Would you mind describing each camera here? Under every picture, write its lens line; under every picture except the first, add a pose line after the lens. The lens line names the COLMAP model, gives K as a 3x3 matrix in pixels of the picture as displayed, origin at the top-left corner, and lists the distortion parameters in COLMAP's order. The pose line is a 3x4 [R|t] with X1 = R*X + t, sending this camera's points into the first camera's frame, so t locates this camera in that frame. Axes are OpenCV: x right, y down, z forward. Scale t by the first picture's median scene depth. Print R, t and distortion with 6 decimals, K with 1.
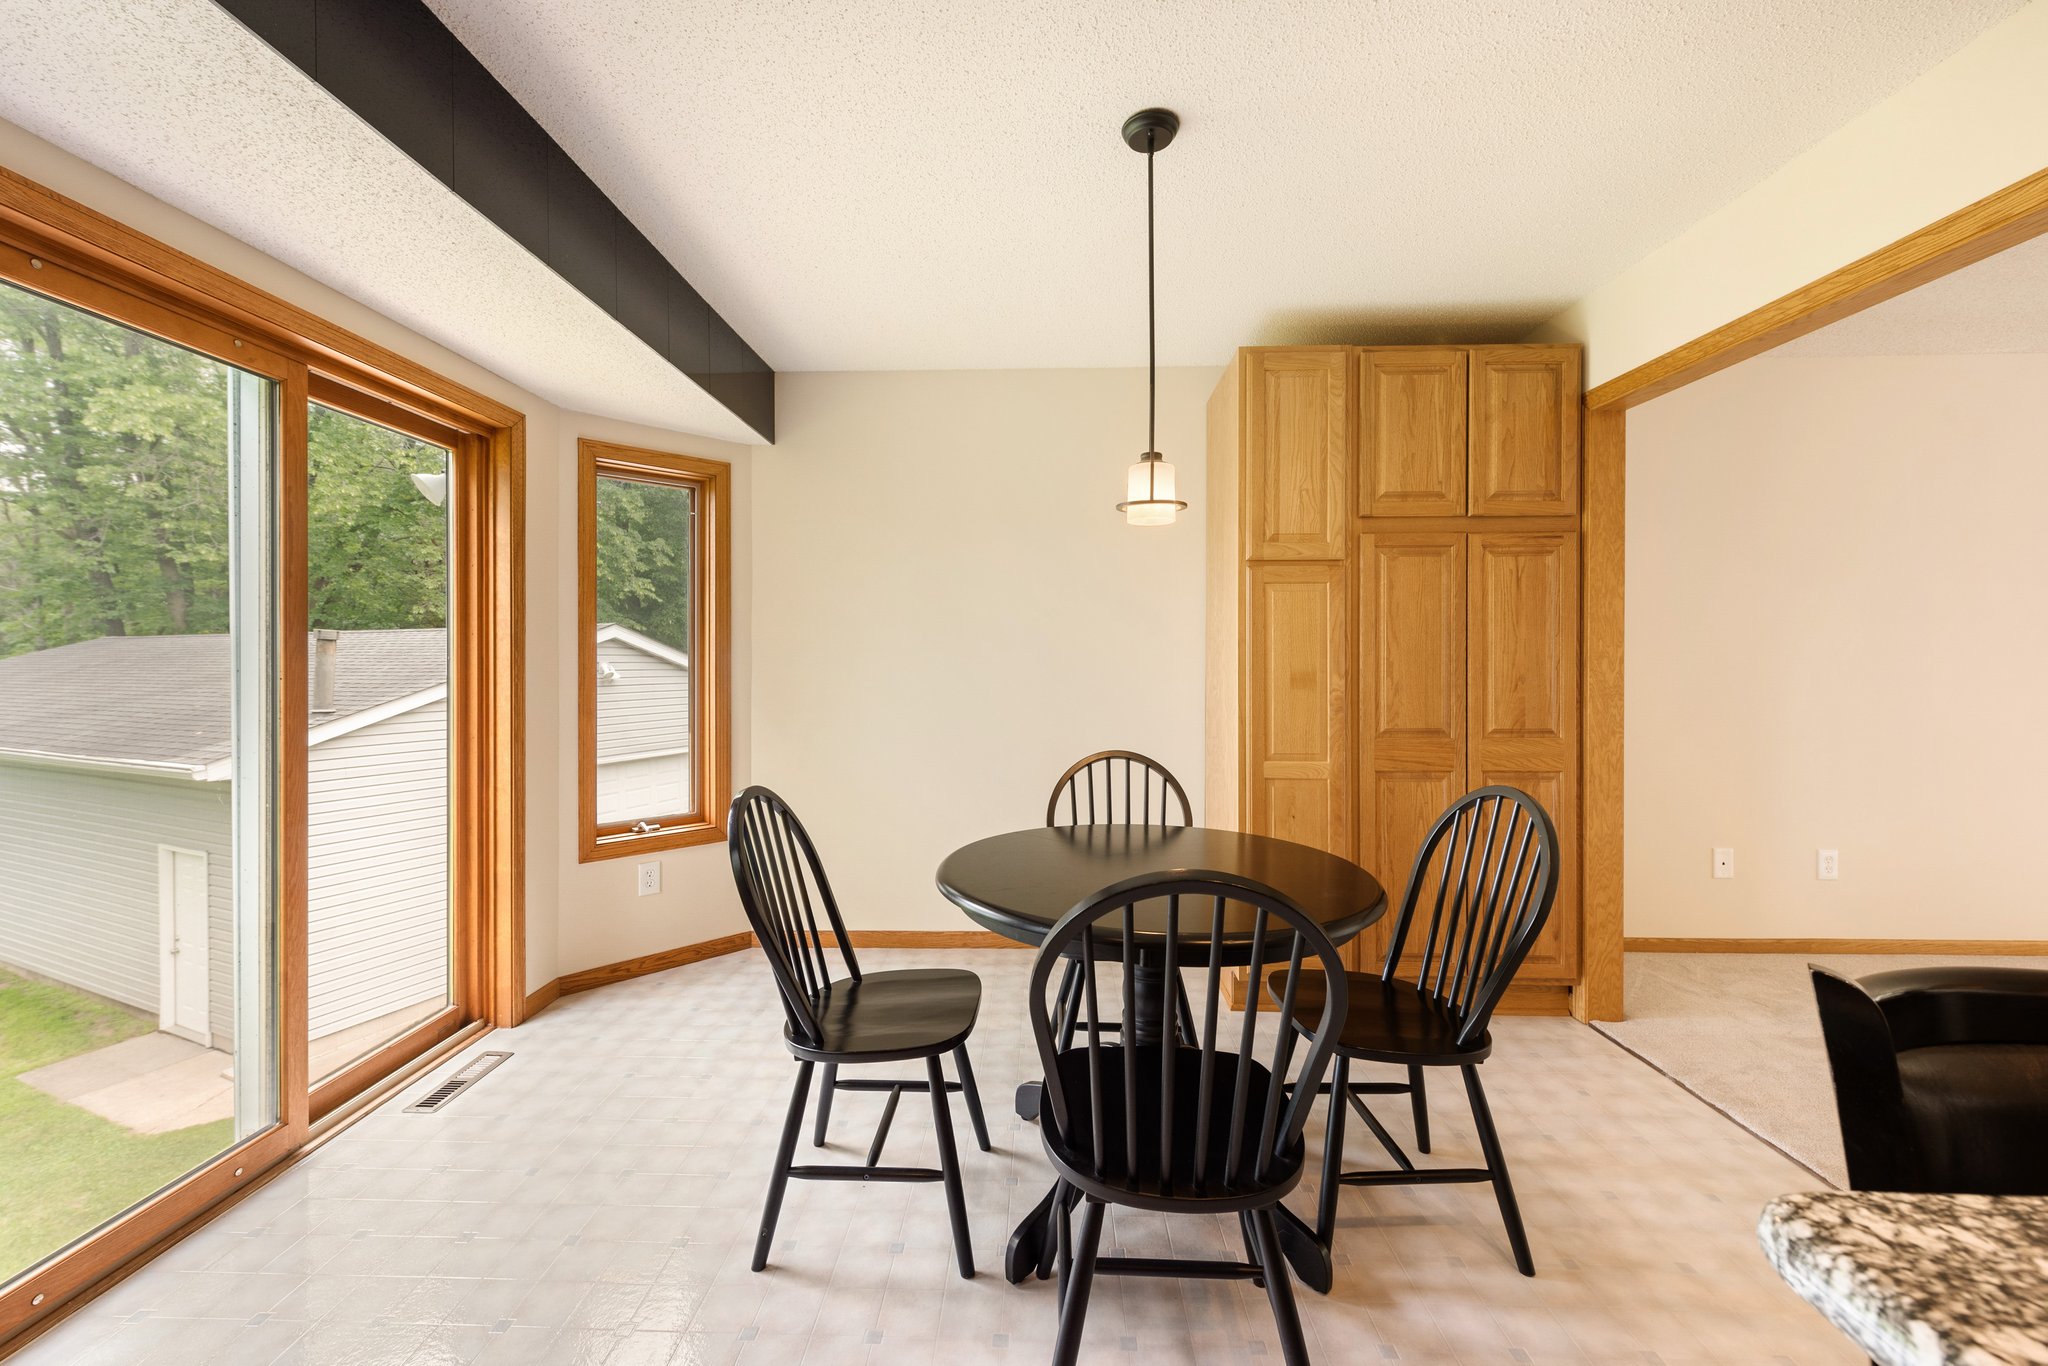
lens RADIAL K [[829.1, 0, 1021.9], [0, 829.1, 664.2], [0, 0, 1]] dist [0.007942, -0.002286]
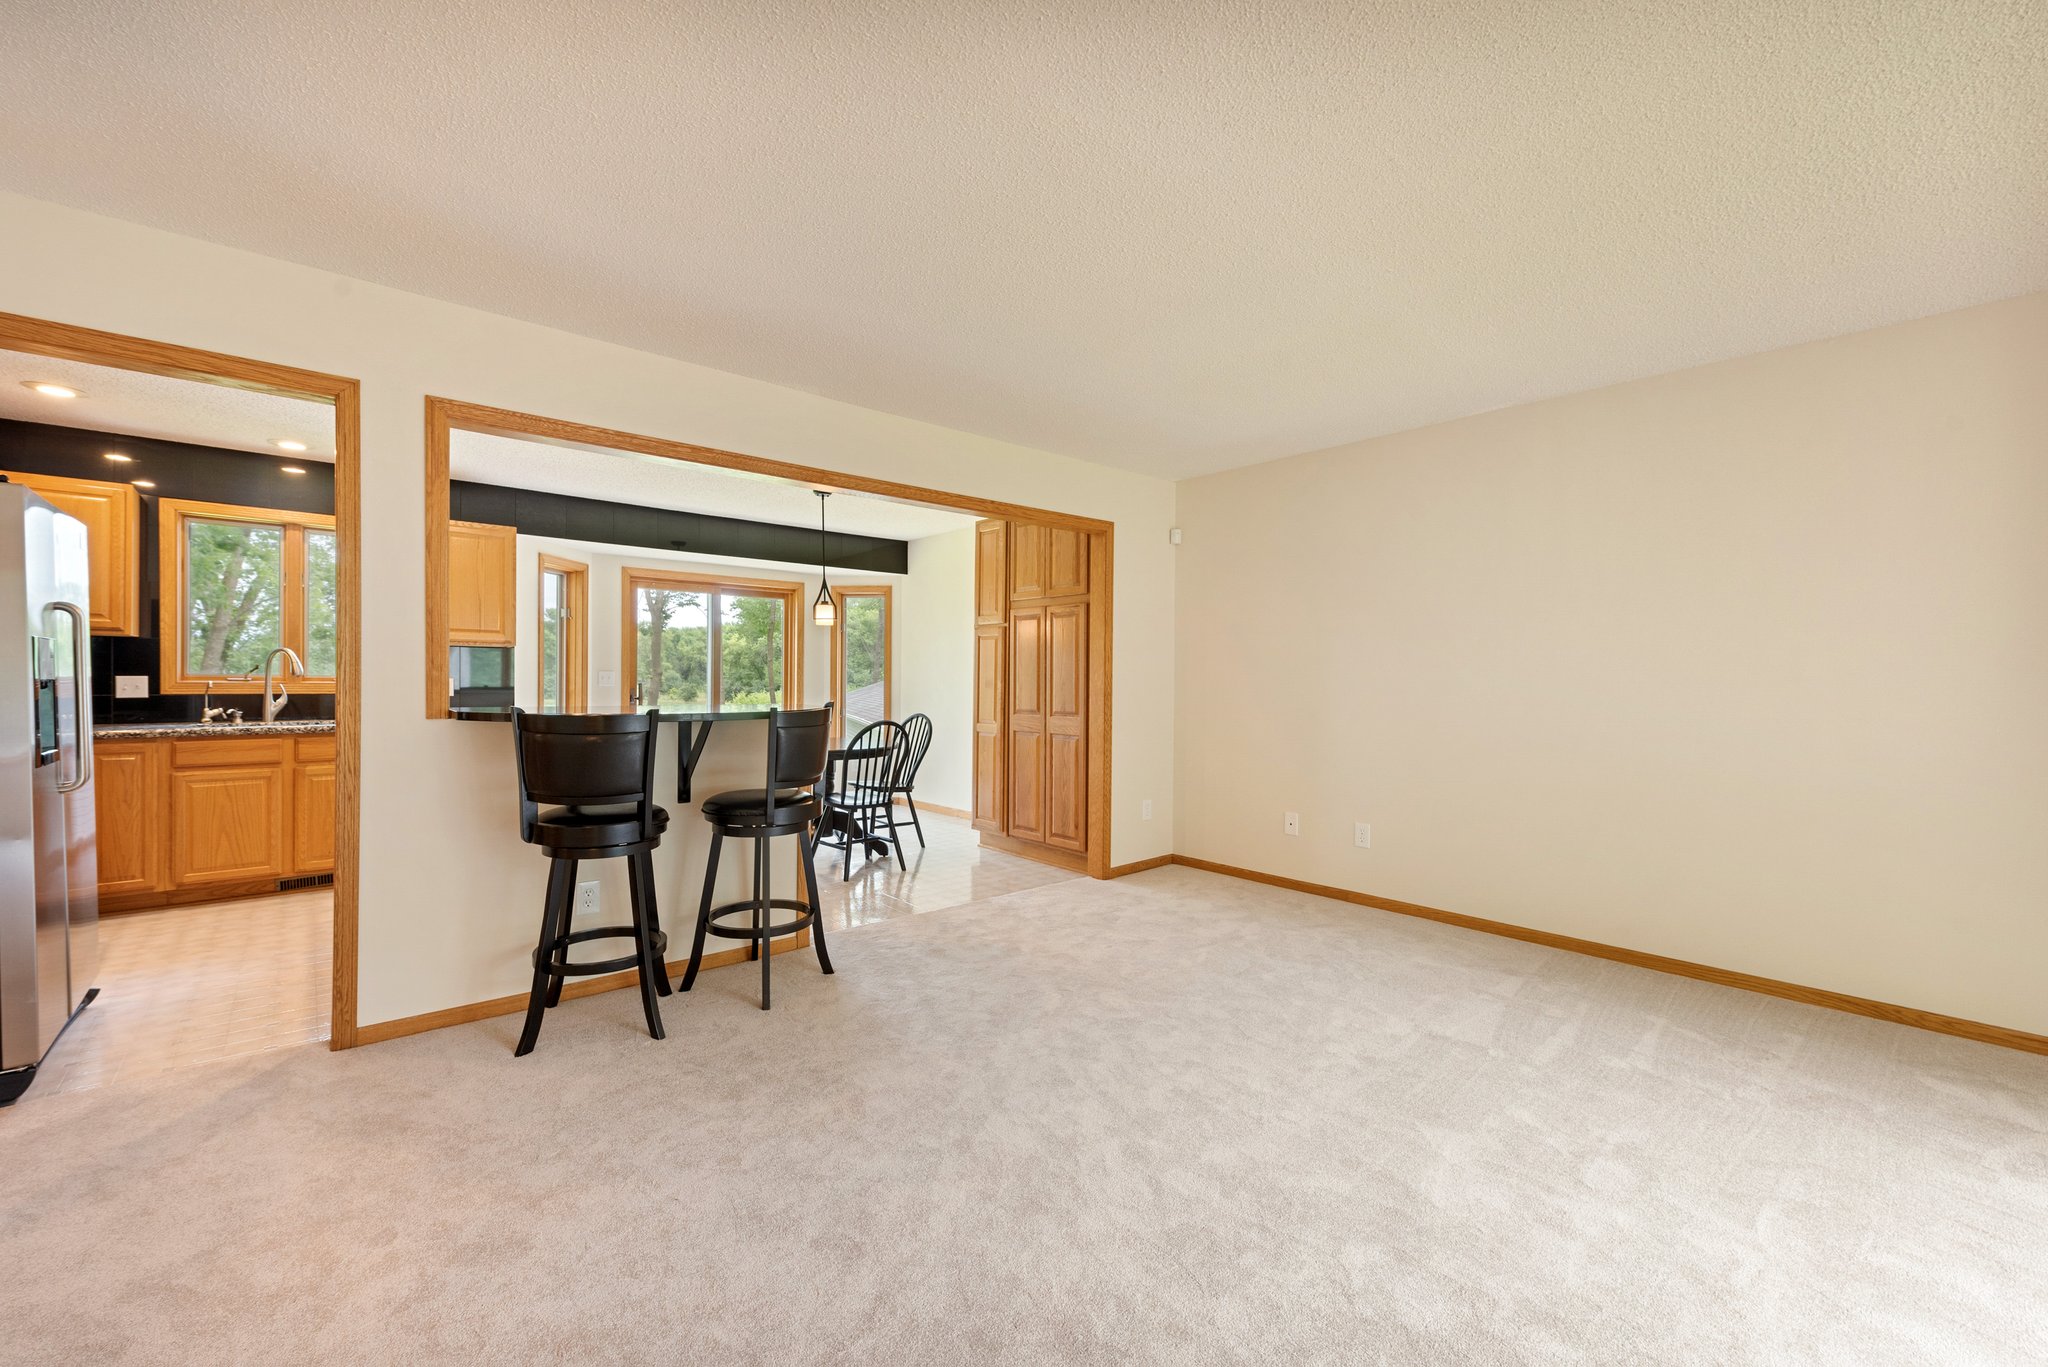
lens RADIAL K [[829.1, 0, 1025.5], [0, 829.1, 684.3], [0, 0, 1]] dist [0.007942, -0.002286]
pose [[0.680865, 0.013383, -0.732287, 1.912389], [-0.013088, 0.999896, 0.006105, 0.007260], [0.732292, 0.005428, 0.680969, -0.320525]]
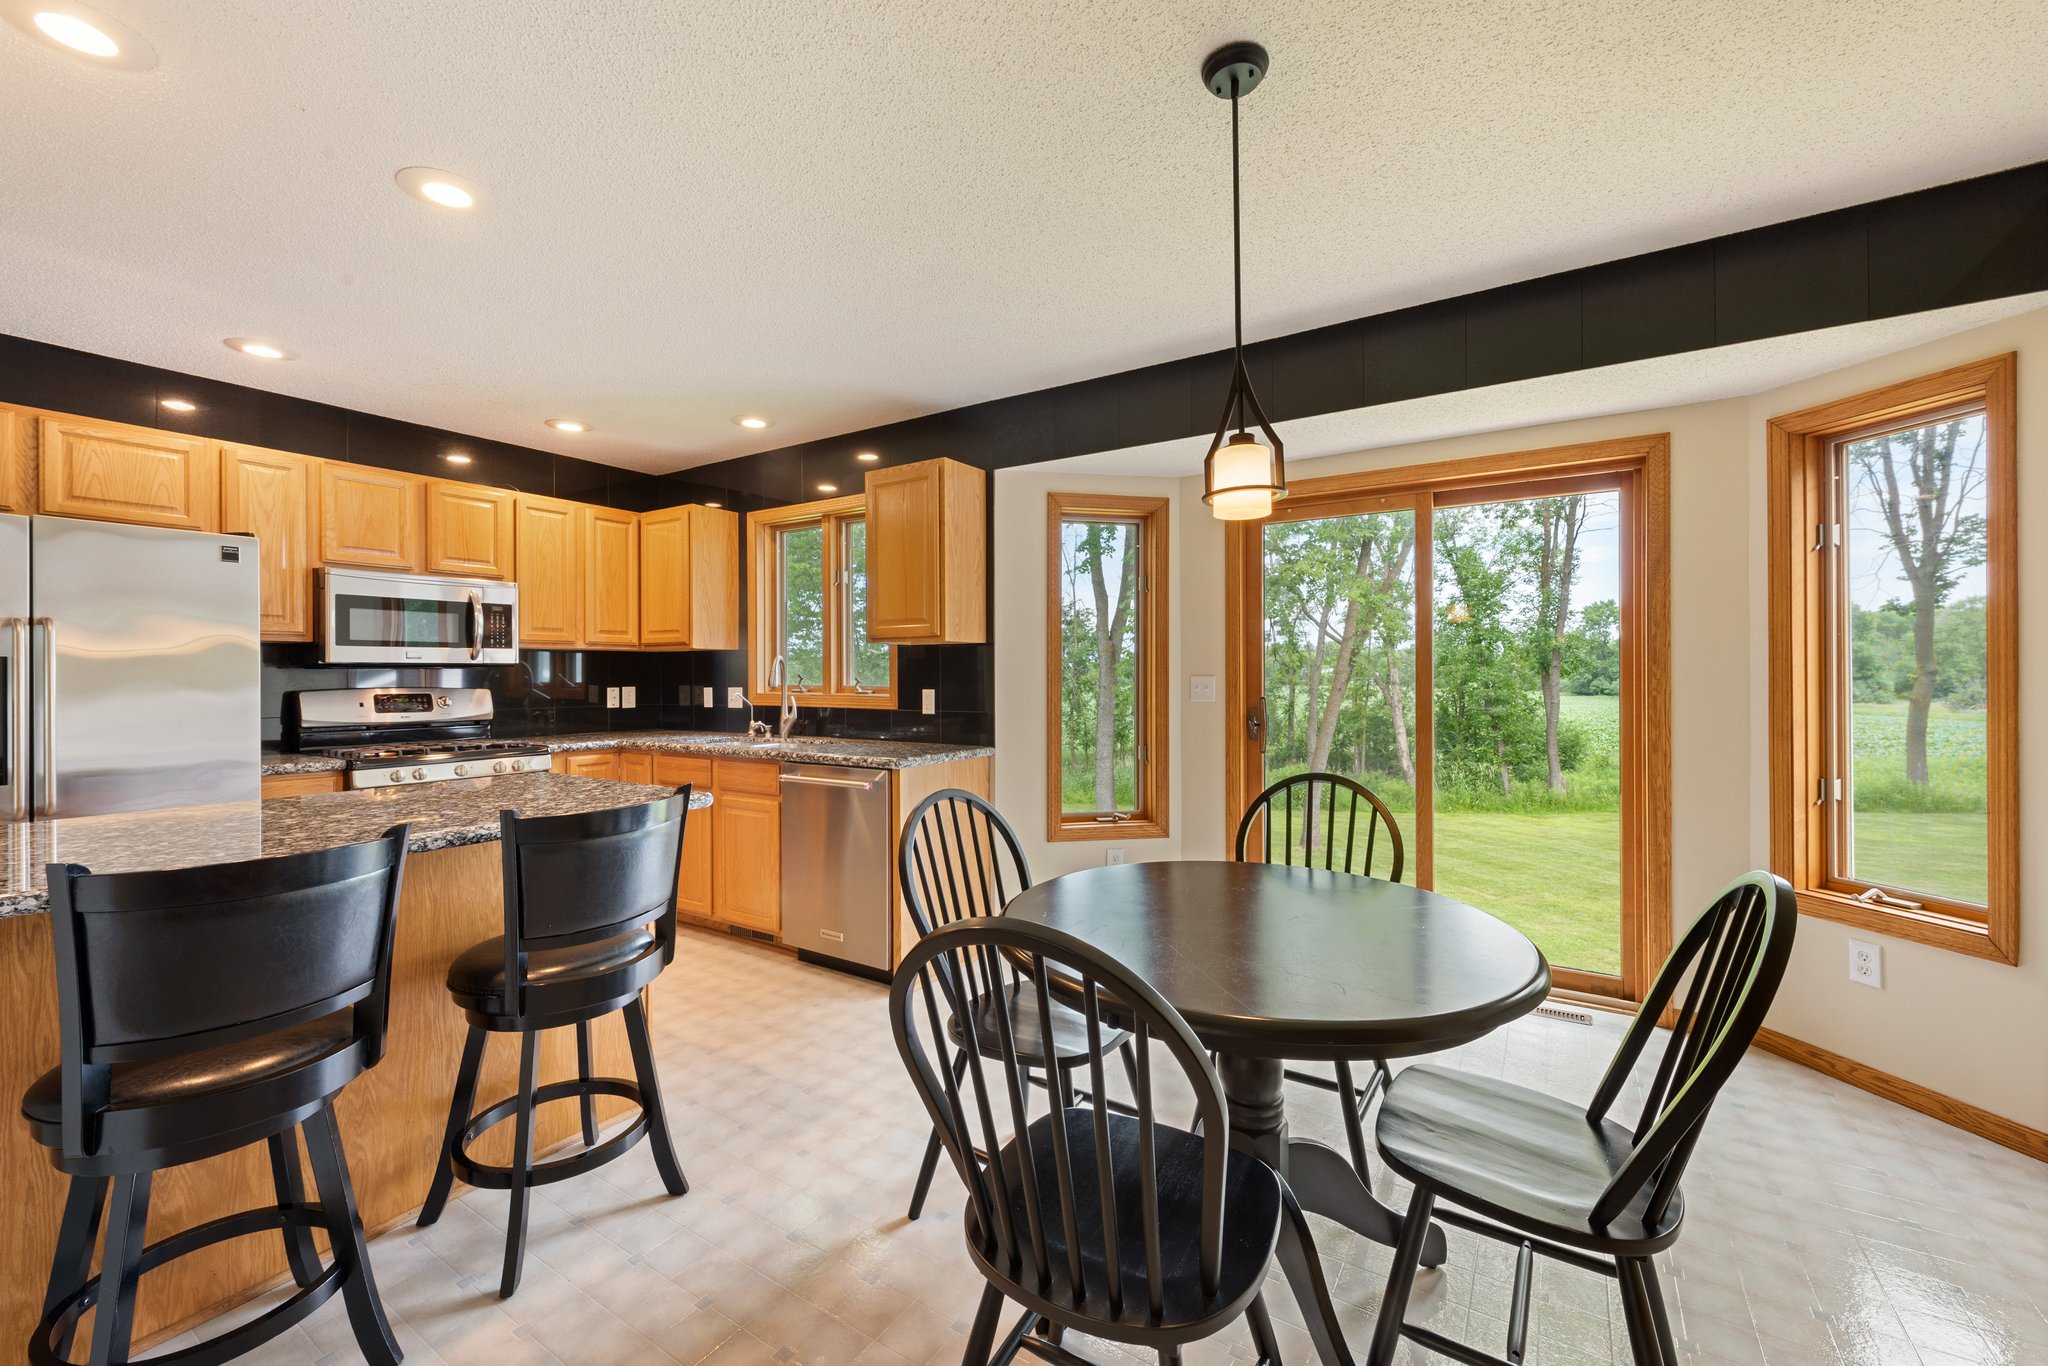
lens RADIAL K [[829.1, 0, 1021.7], [0, 829.1, 677.4], [0, 0, 1]] dist [0.007942, -0.002286]
pose [[-0.520617, 0.005027, -0.853776, 0.696332], [-0.000367, 0.999981, 0.006111, -0.005900], [0.853791, 0.003495, -0.520605, 0.865407]]
